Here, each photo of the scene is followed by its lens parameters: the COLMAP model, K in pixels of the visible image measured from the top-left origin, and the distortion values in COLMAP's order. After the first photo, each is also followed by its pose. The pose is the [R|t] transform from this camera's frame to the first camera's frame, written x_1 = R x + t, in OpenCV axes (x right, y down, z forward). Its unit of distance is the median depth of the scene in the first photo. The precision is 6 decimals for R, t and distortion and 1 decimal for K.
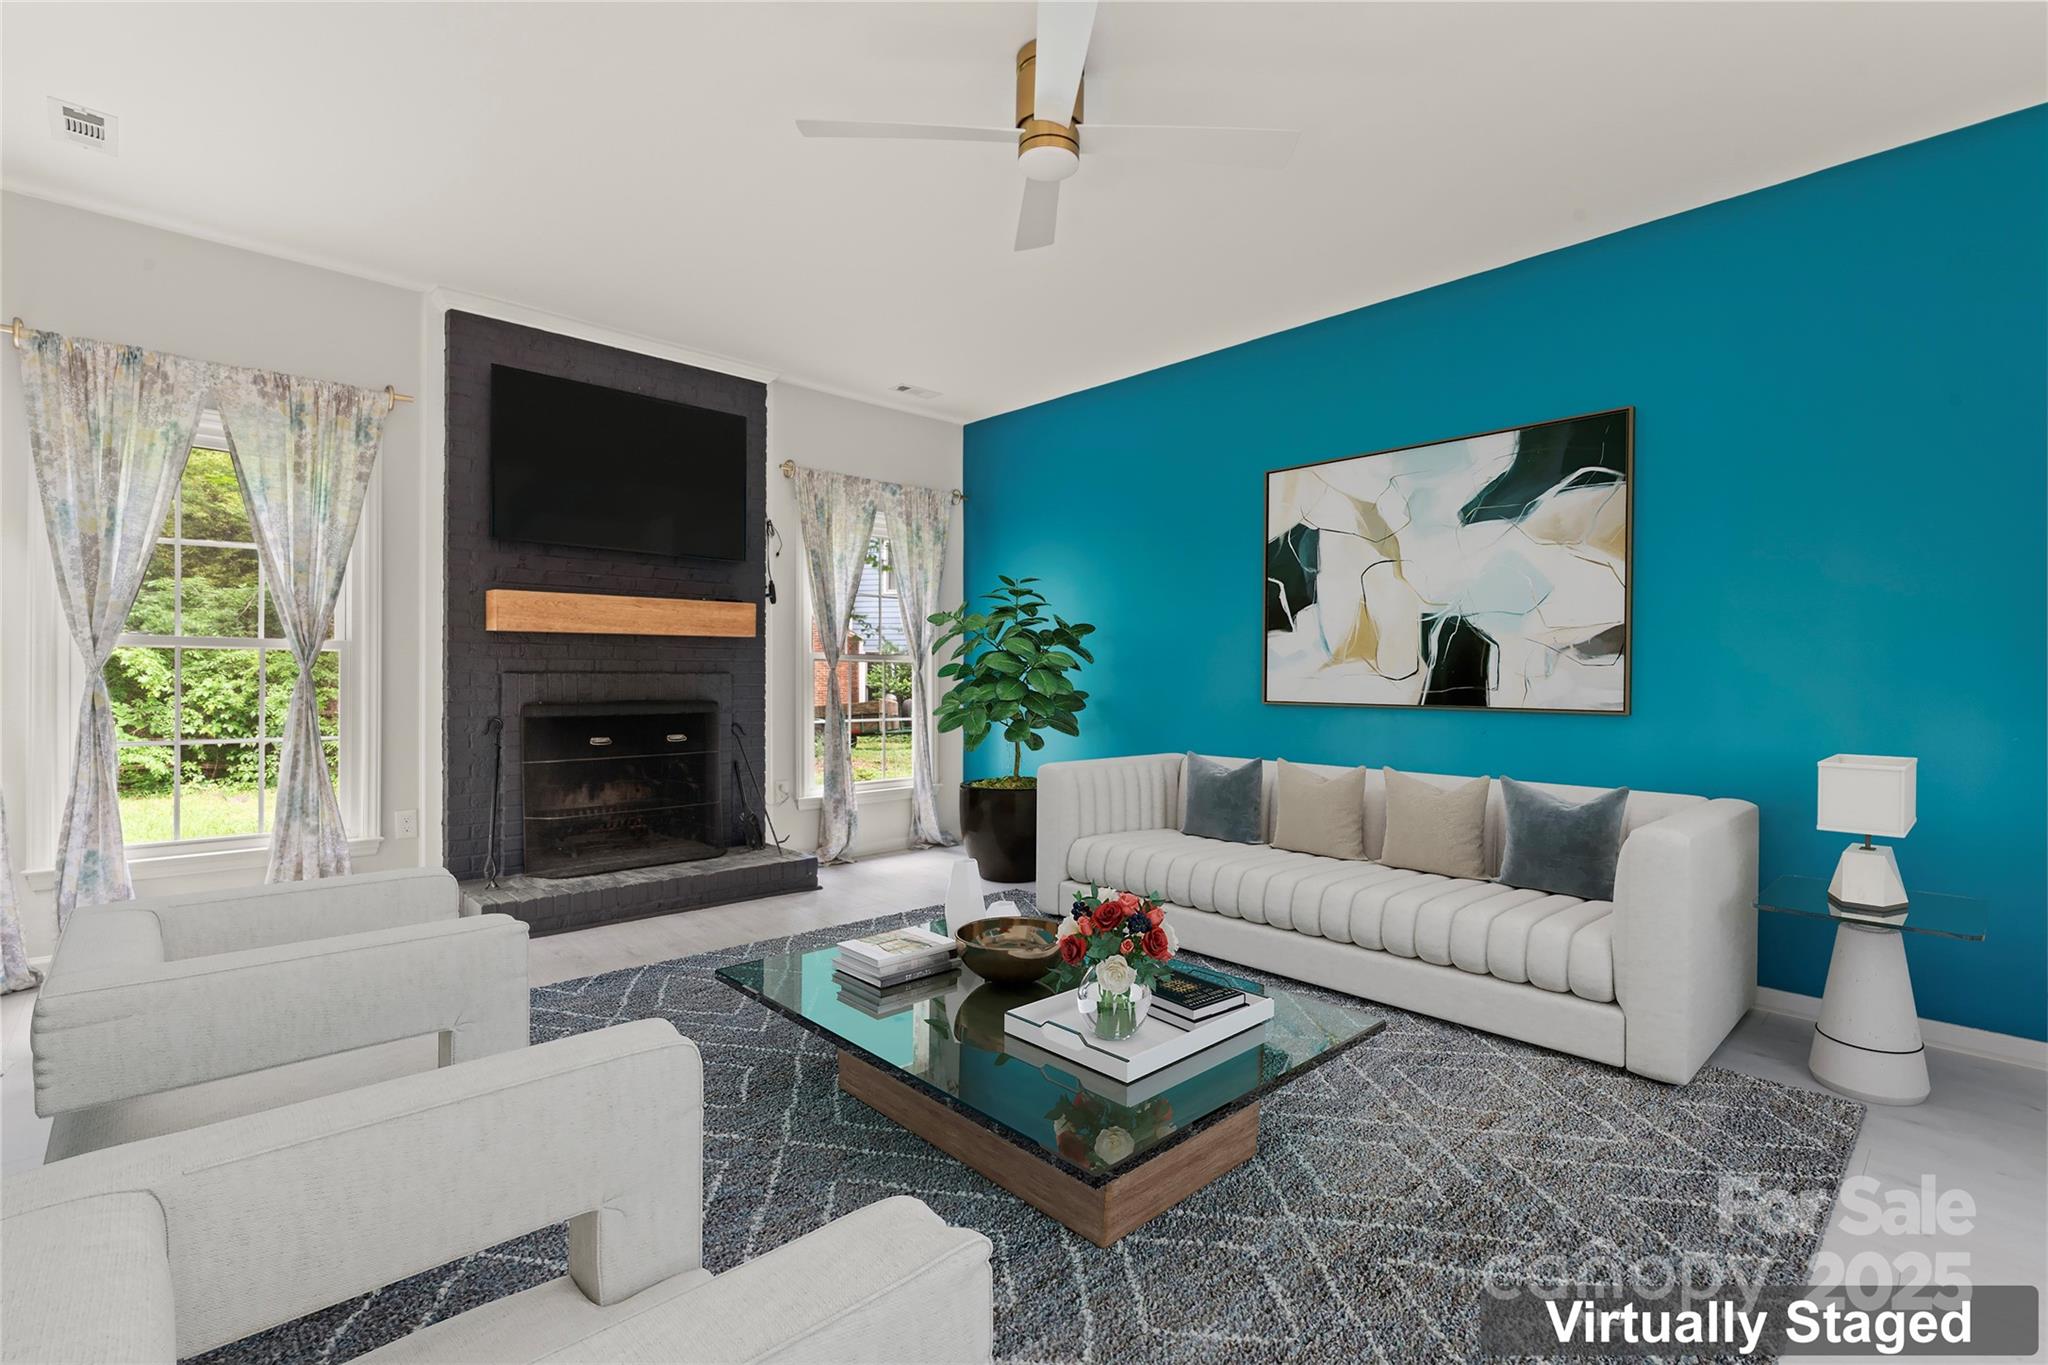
lens RADIAL K [[932.1, 0, 1022.6], [0, 932.1, 682.2], [0, 0, 1]] dist [-0.003671, -0.000083]
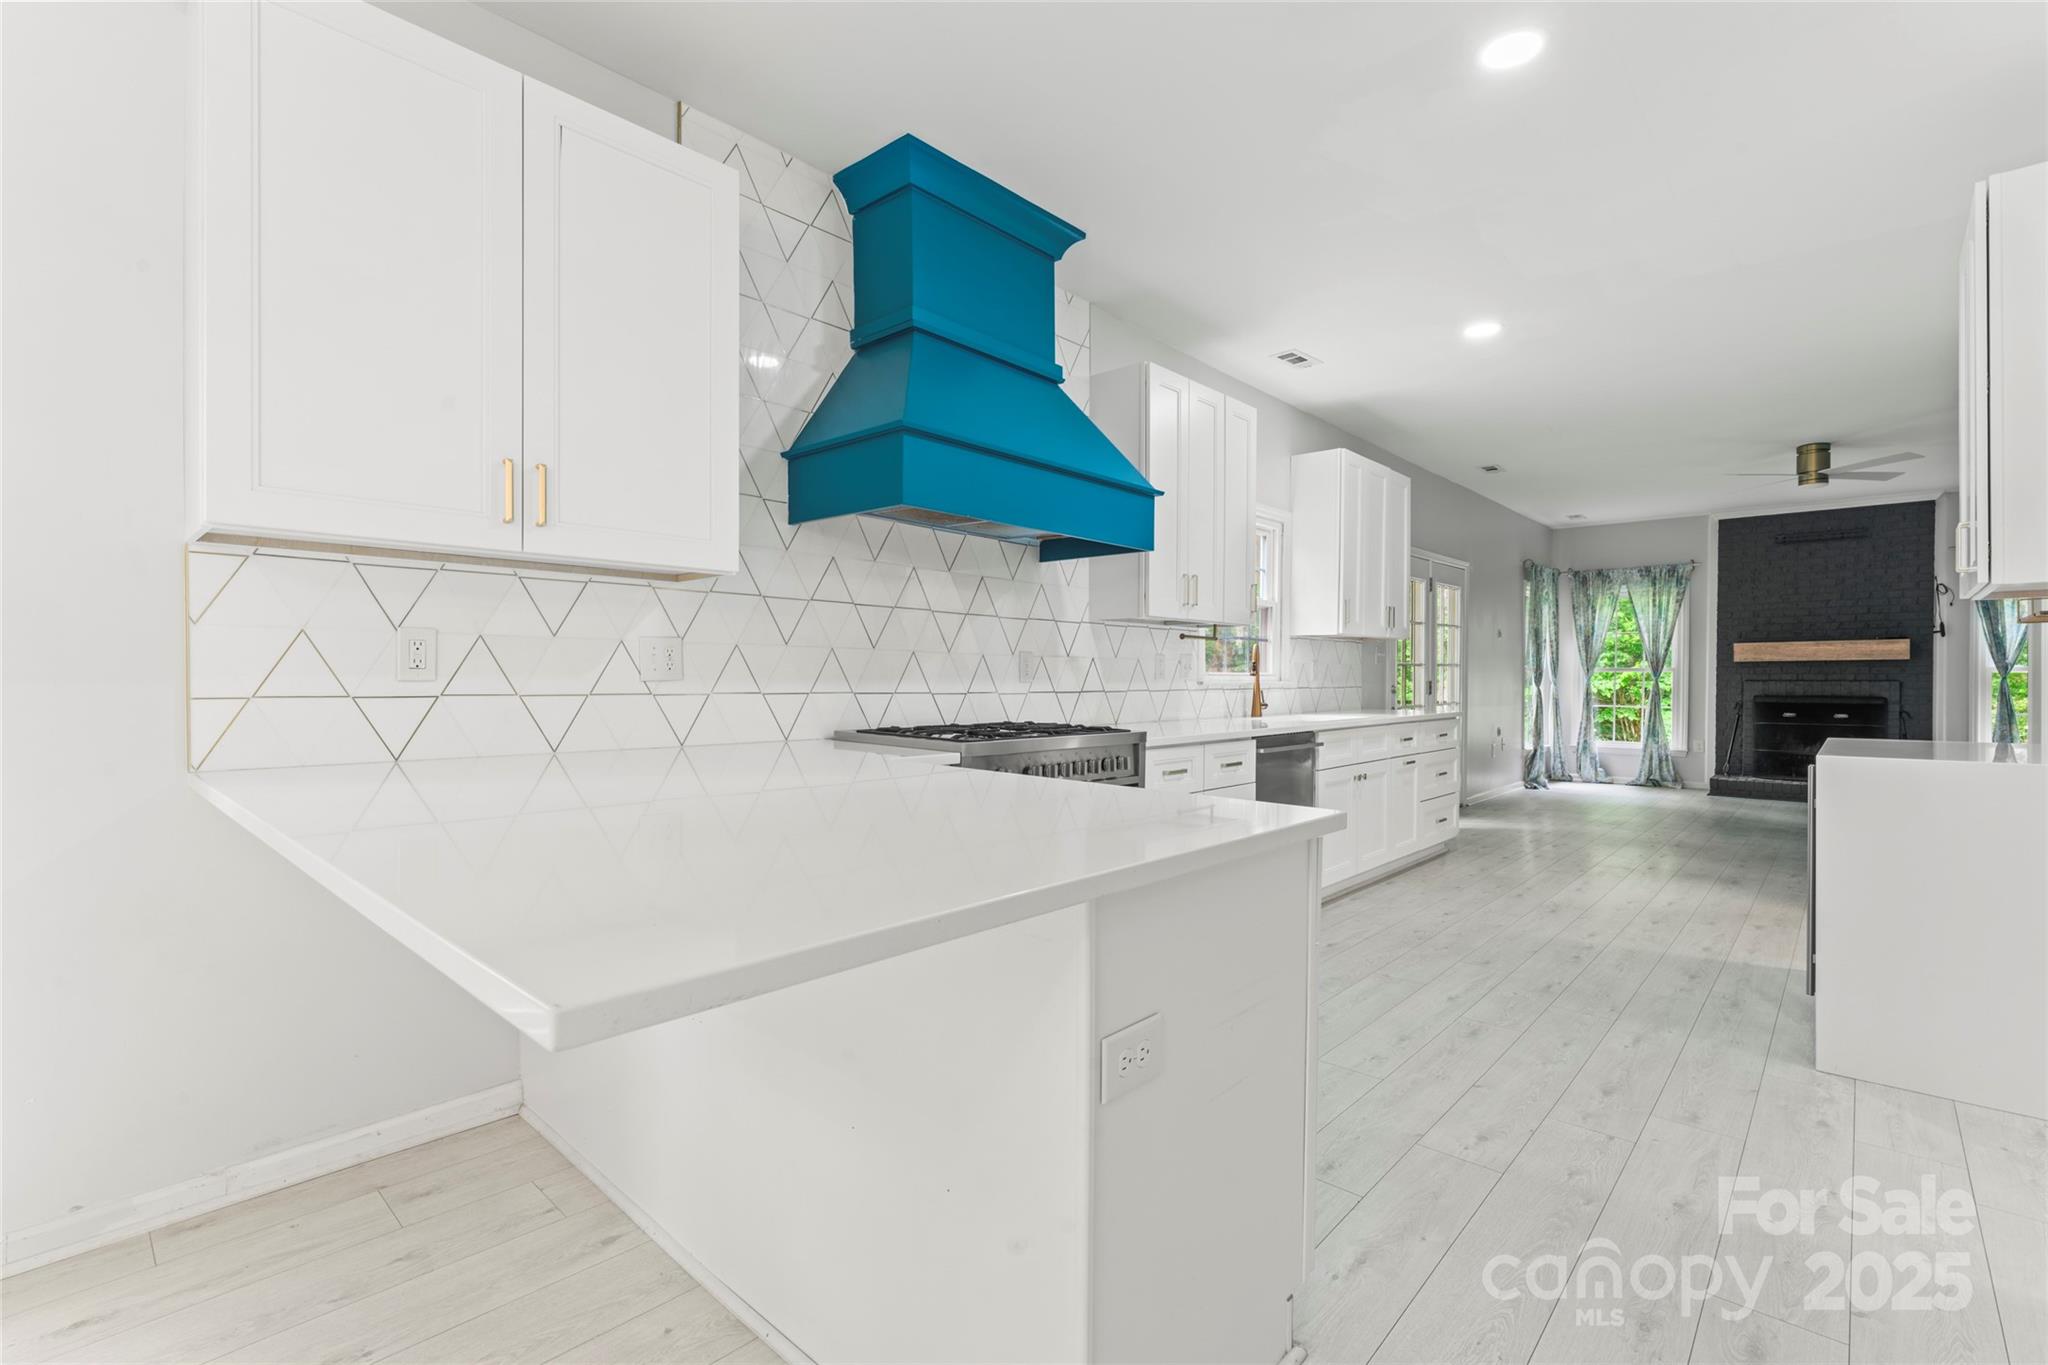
lens RADIAL K [[932.1, 0, 1014.5], [0, 932.1, 685.3], [0, 0, 1]] dist [-0.003671, -0.000083]
pose [[0.071178, -0.001406, -0.997463, 1.441076], [-0.013395, 0.999907, -0.002366, 0.027244], [0.997374, 0.013529, 0.071153, -0.818324]]
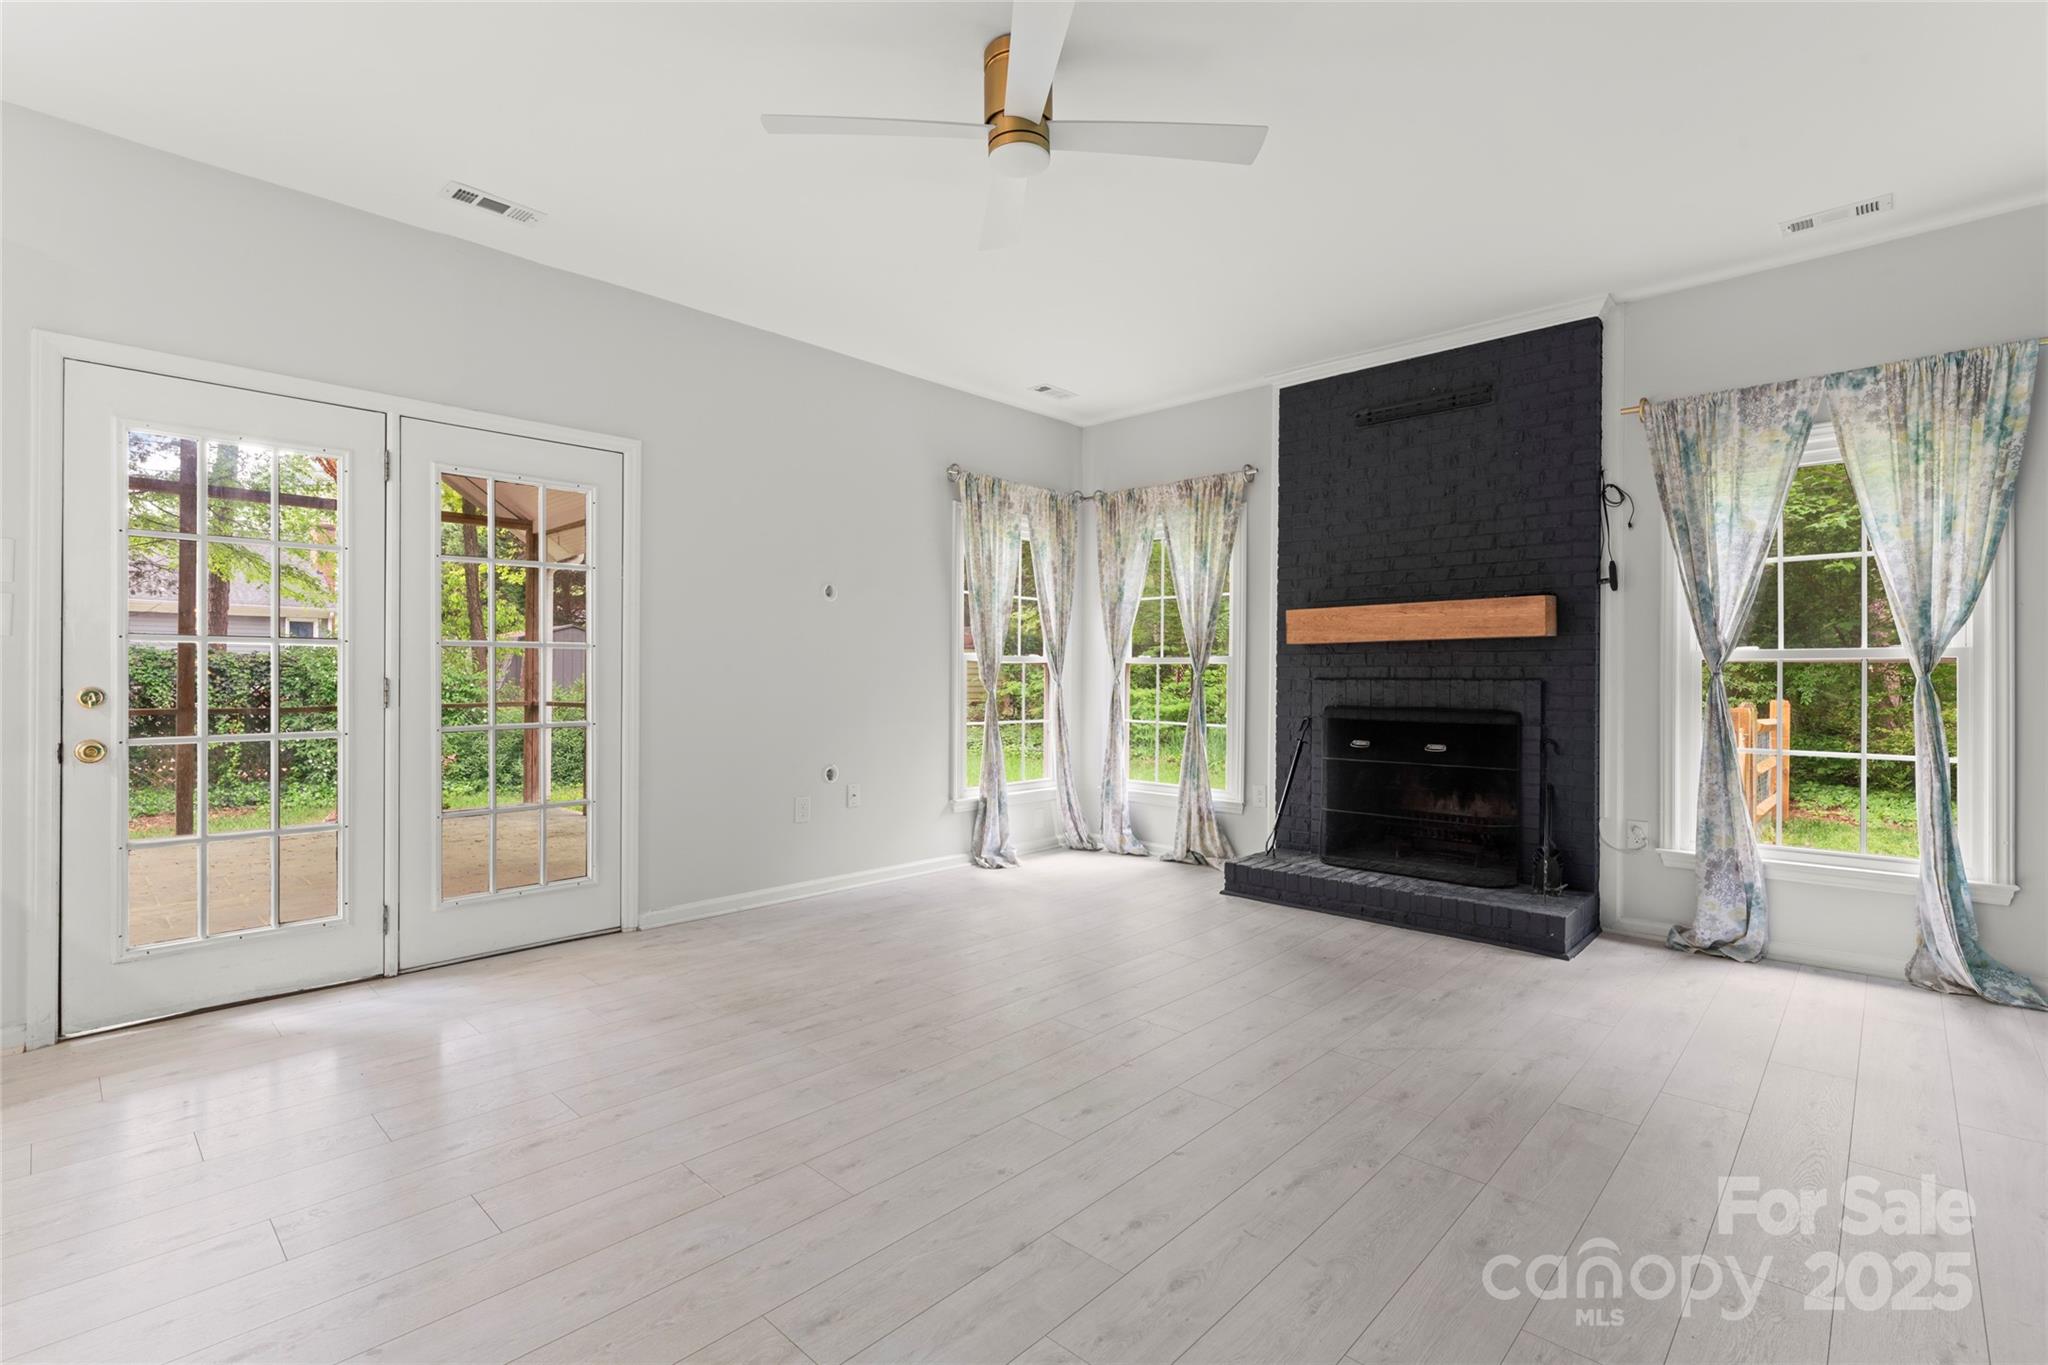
lens RADIAL K [[932.1, 0, 1029.9], [0, 932.1, 673.6], [0, 0, 1]] dist [-0.003671, -0.000083]
pose [[0.054988, -0.009927, -0.998438, 0.587044], [-0.012986, 0.999859, -0.010656, -0.000256], [0.998403, 0.013552, 0.054852, 0.572314]]
